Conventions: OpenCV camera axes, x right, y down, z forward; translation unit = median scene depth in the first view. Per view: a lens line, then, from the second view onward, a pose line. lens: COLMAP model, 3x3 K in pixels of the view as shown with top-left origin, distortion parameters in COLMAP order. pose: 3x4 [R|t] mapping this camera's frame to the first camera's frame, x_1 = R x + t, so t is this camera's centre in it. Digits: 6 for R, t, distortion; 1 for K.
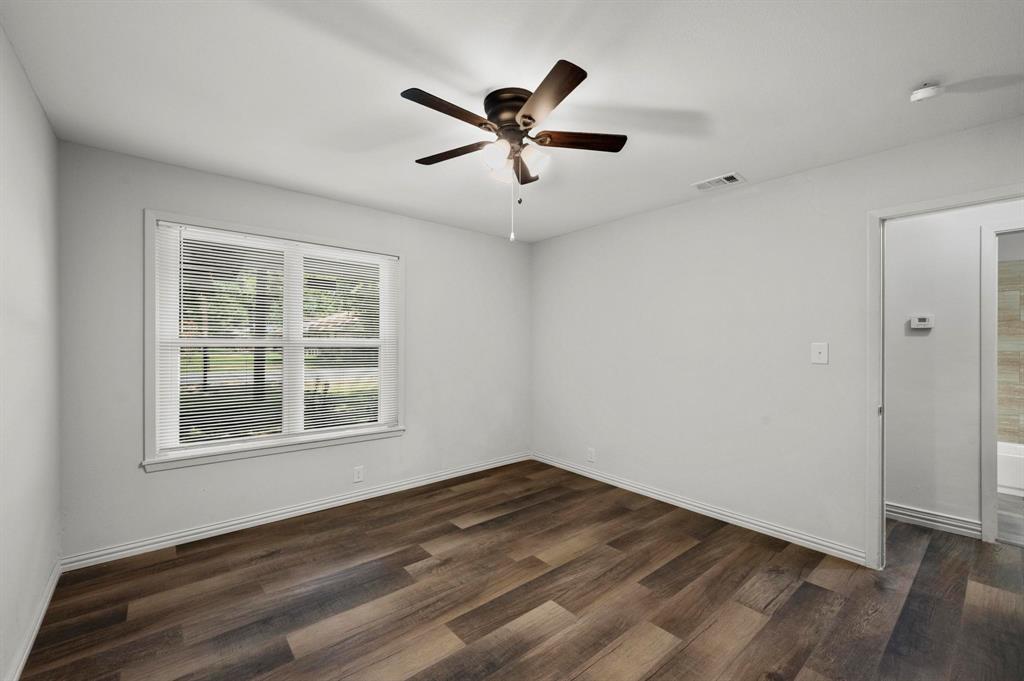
lens RADIAL K [[413.8, 0, 510.6], [0, 413.8, 339.6], [0, 0, 1]] dist [0.007586, -0.000254]
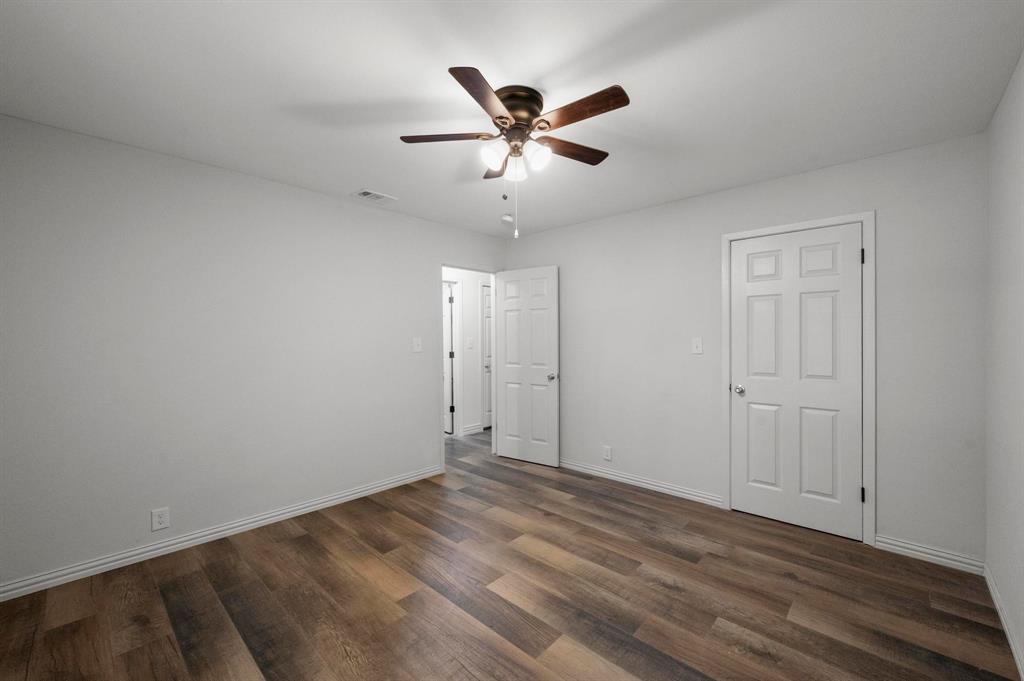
lens RADIAL K [[413.8, 0, 510.4], [0, 413.8, 343.3], [0, 0, 1]] dist [0.007586, -0.000254]
pose [[-0.100295, -0.017043, 0.994812, -0.665306], [-0.004394, 0.999851, 0.016687, 0.000121], [-0.994948, -0.002697, -0.100355, 0.744530]]
